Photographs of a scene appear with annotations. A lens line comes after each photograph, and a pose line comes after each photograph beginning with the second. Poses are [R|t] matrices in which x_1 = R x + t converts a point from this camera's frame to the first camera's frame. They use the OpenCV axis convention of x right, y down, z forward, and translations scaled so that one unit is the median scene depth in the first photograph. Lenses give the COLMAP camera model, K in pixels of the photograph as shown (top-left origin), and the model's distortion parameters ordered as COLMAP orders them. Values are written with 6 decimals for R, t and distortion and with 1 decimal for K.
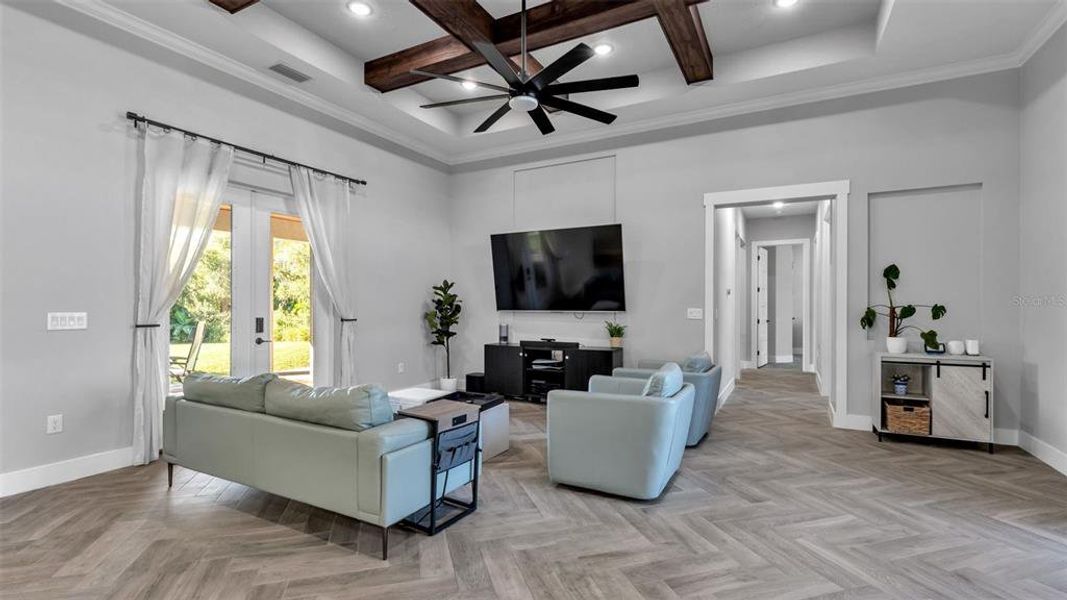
lens RADIAL K [[478.3, 0, 531.9], [0, 478.3, 308.7], [0, 0, 1]] dist [0.000577, 0.001235]
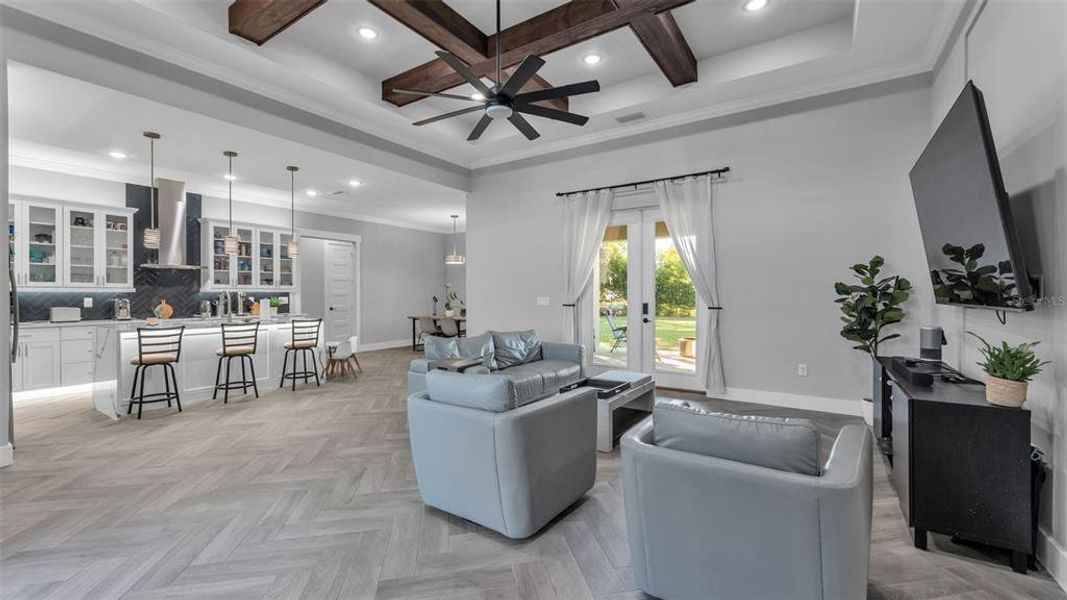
lens RADIAL K [[434.2, 0, 538.9], [0, 434.2, 298.7], [0, 0, 1]] dist [0.002598, 0.000963]
pose [[-0.097444, 0.010190, -0.995189, 0.714164], [-0.005418, 0.999927, 0.010769, -0.005758], [0.995226, 0.006441, -0.097382, 0.868191]]
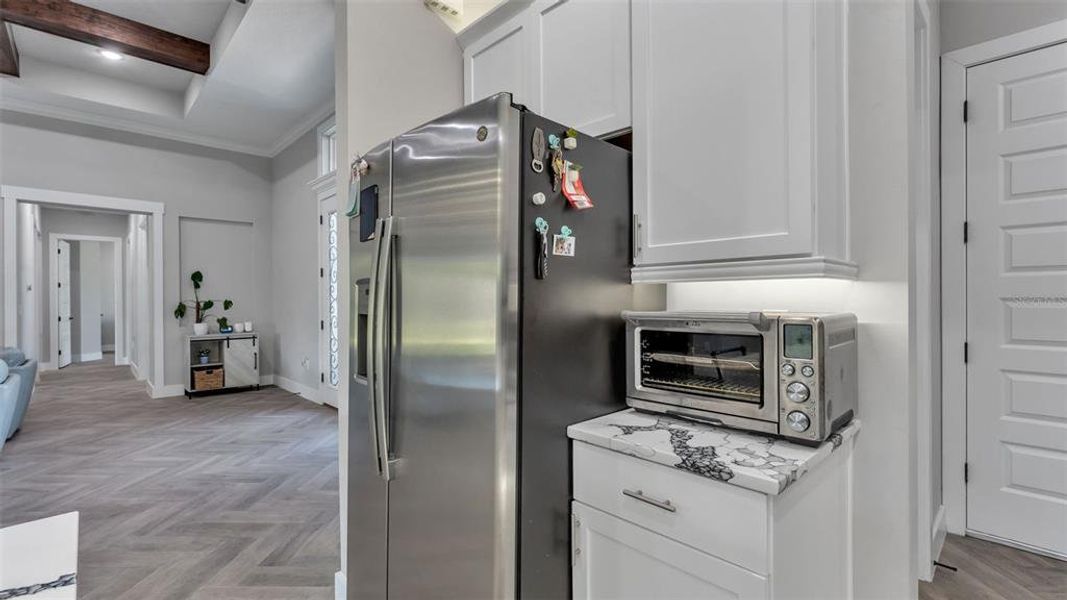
lens RADIAL K [[478.3, 0, 536.6], [0, 478.3, 296.8], [0, 0, 1]] dist [0.000577, 0.001235]
pose [[0.310565, -0.000885, 0.950552, -0.262506], [0.015892, 0.999865, -0.004262, 0.003705], [-0.950419, 0.016430, 0.310537, -0.366881]]
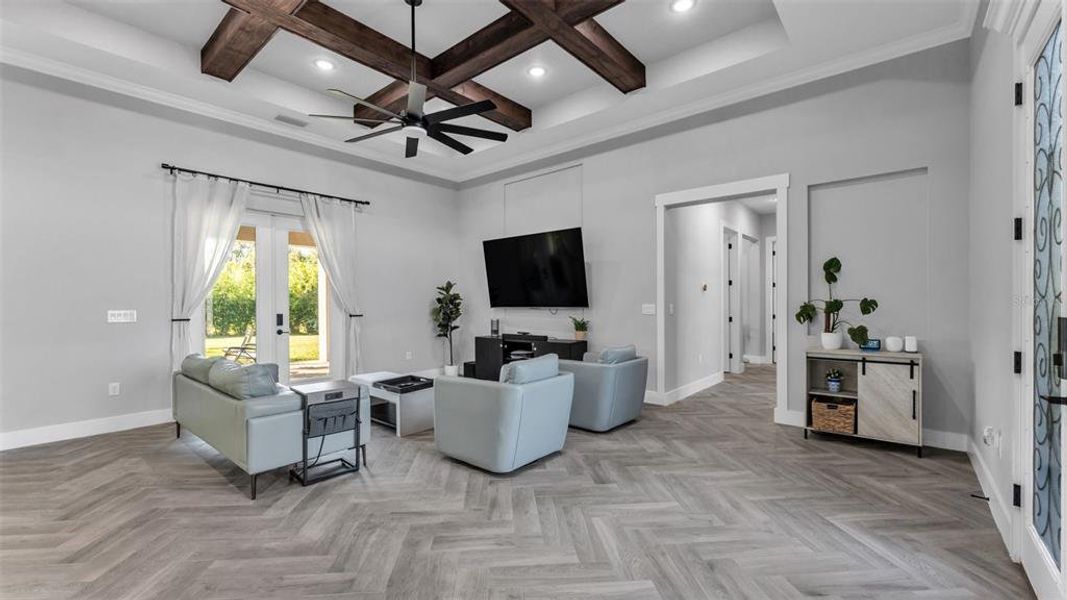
lens RADIAL K [[434.2, 0, 528.7], [0, 434.2, 309.2], [0, 0, 1]] dist [0.002598, 0.000963]
pose [[0.976171, -0.004223, -0.216960, 0.355295], [0.006030, 0.999952, 0.007670, 0.001343], [0.216918, -0.008795, 0.976150, 0.007296]]
